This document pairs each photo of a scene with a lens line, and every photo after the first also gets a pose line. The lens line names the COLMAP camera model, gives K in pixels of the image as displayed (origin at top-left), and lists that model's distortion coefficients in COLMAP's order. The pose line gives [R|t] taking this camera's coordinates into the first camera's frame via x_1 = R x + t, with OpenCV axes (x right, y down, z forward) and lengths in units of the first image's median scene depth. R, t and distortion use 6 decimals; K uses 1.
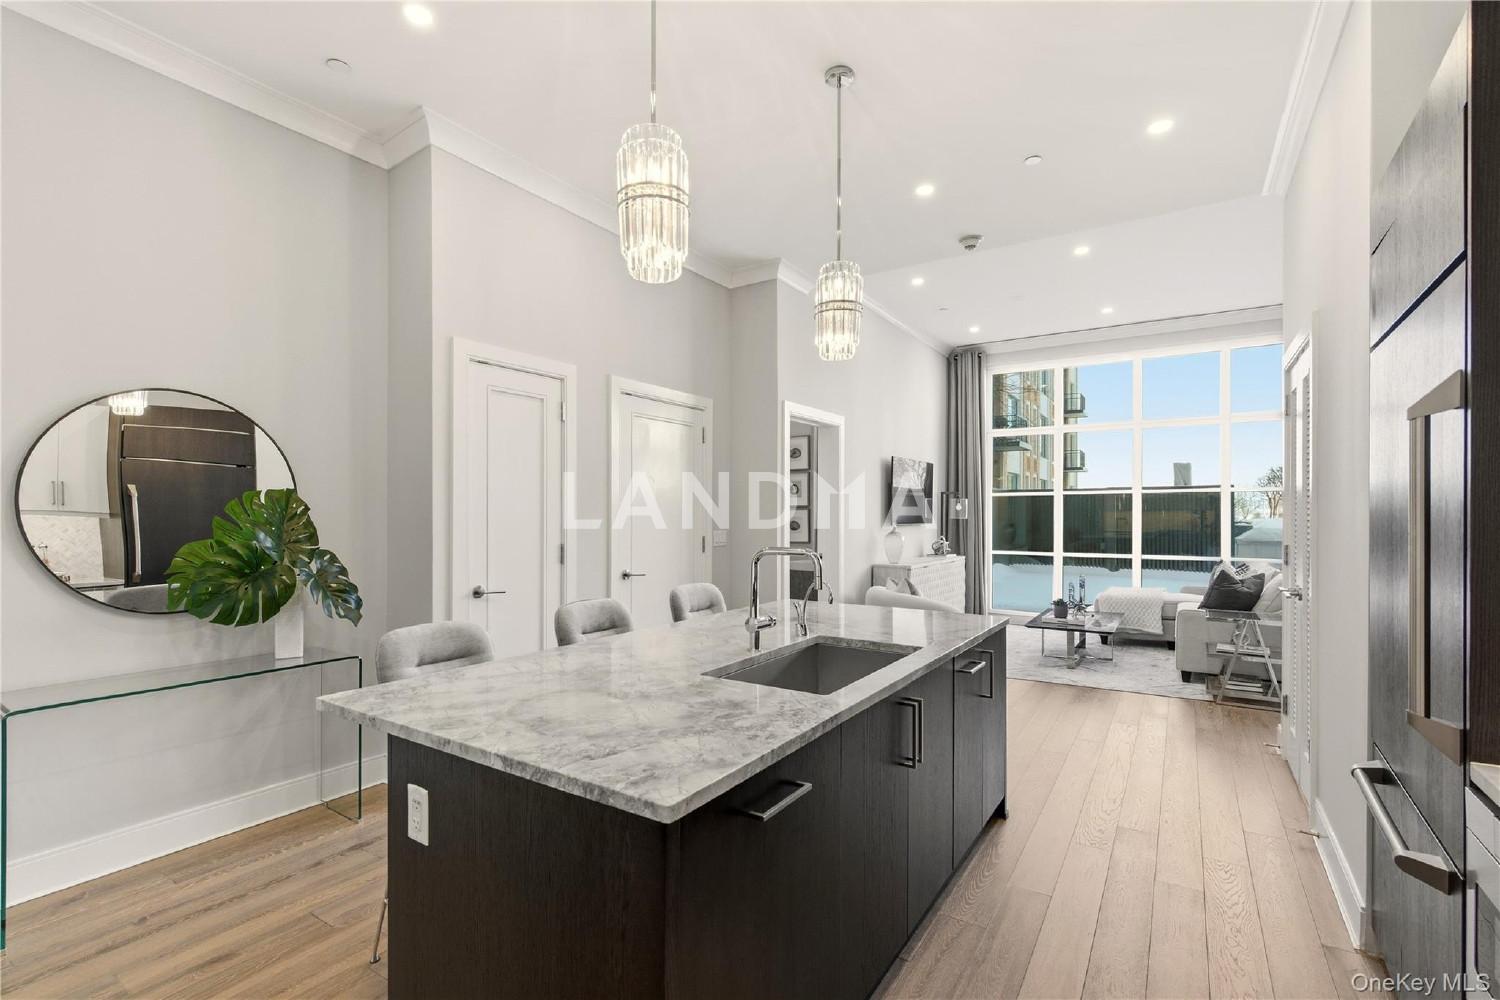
lens RADIAL K [[681.9, 0, 740.5], [0, 681.9, 510.5], [0, 0, 1]] dist [0.005957, -0.004659]
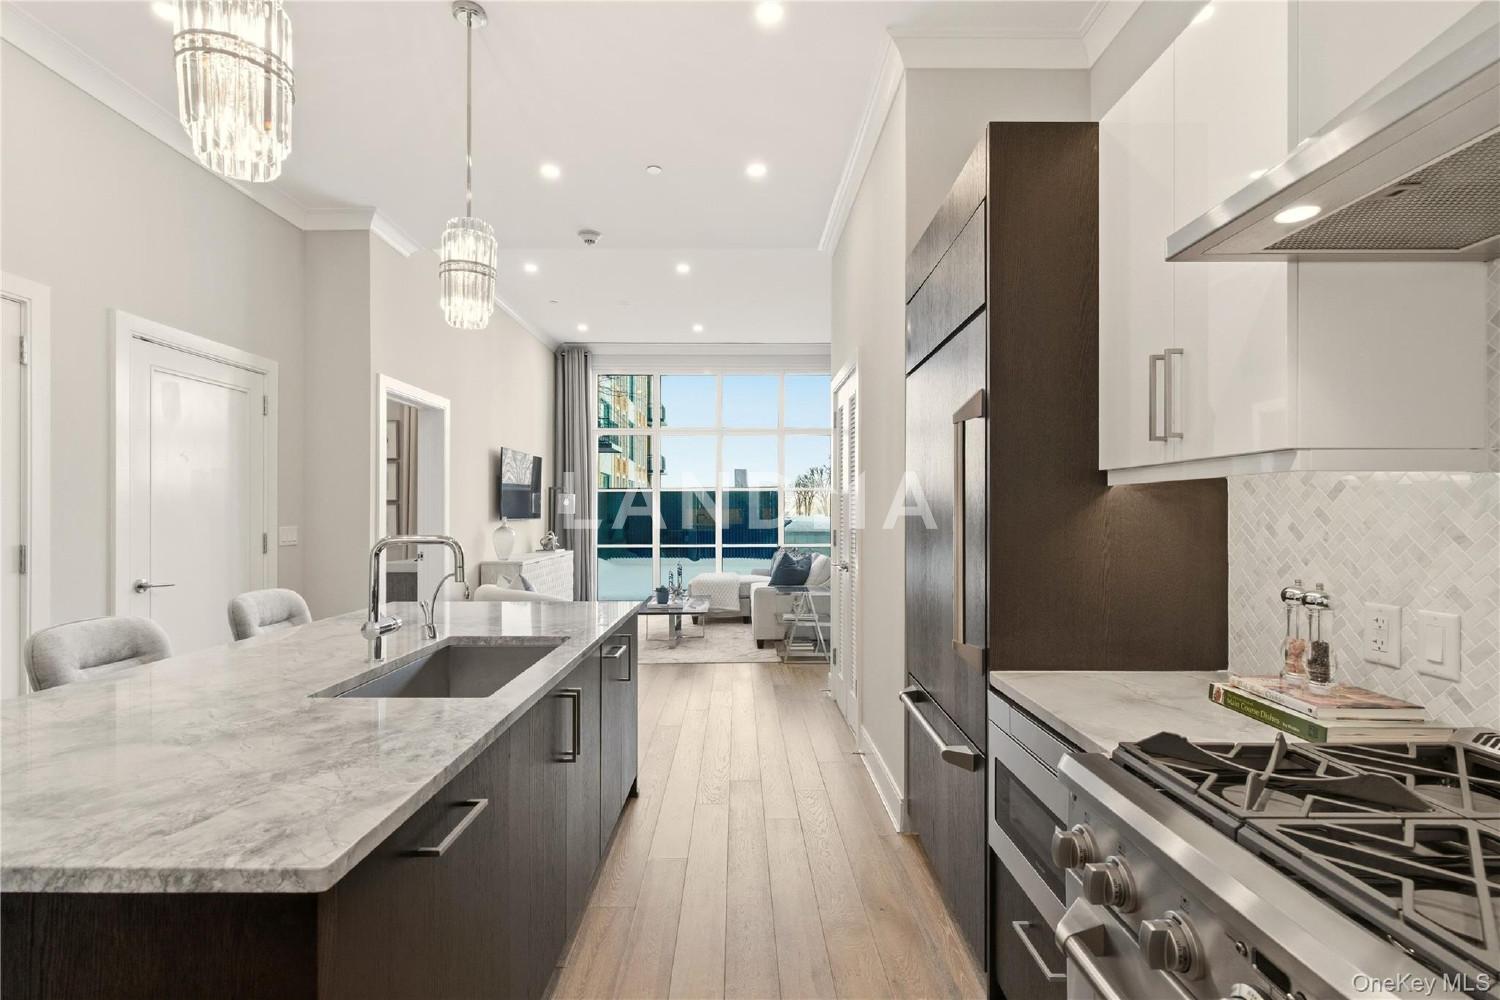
lens RADIAL K [[681.9, 0, 740.5], [0, 681.9, 510.5], [0, 0, 1]] dist [0.005957, -0.004659]
pose [[0.835298, 0.001173, 0.549797, -0.054331], [-0.001597, 0.999999, 0.000293, 0.019257], [-0.549796, -0.001122, 0.835299, 0.056289]]
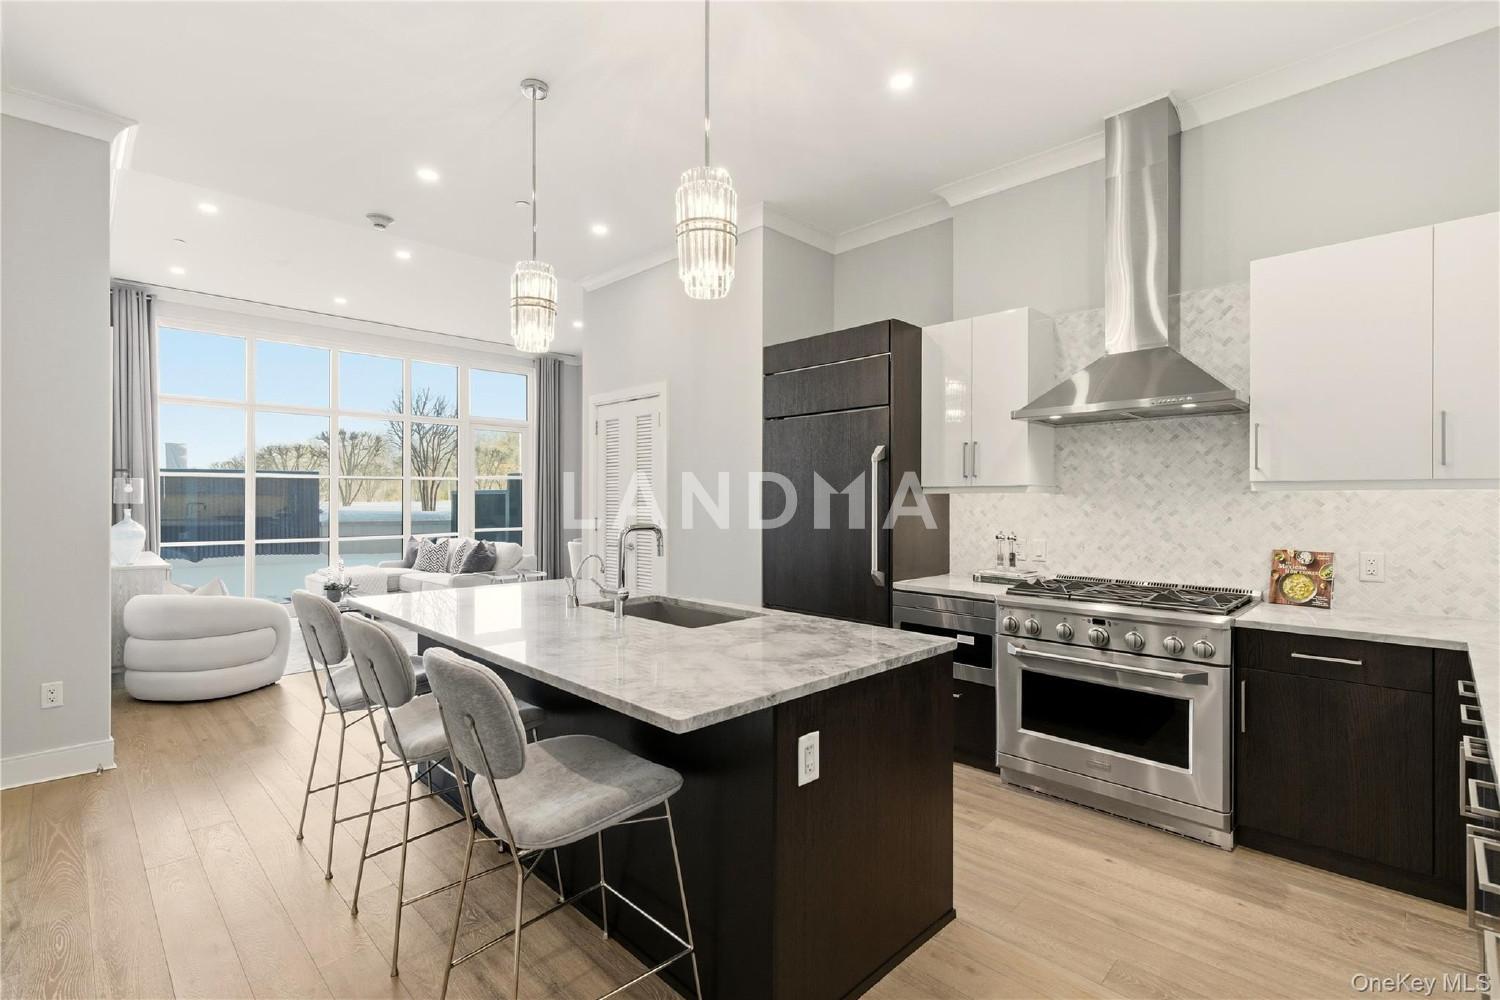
lens RADIAL K [[685.5, 0, 746.6], [0, 685.5, 497.1], [0, 0, 1]] dist [0.002508, -0.000060]
pose [[0.199583, 0.003649, 0.979874, -0.884399], [-0.004943, 0.999984, -0.002717, 0.008393], [-0.979869, -0.004301, 0.199597, 0.481624]]
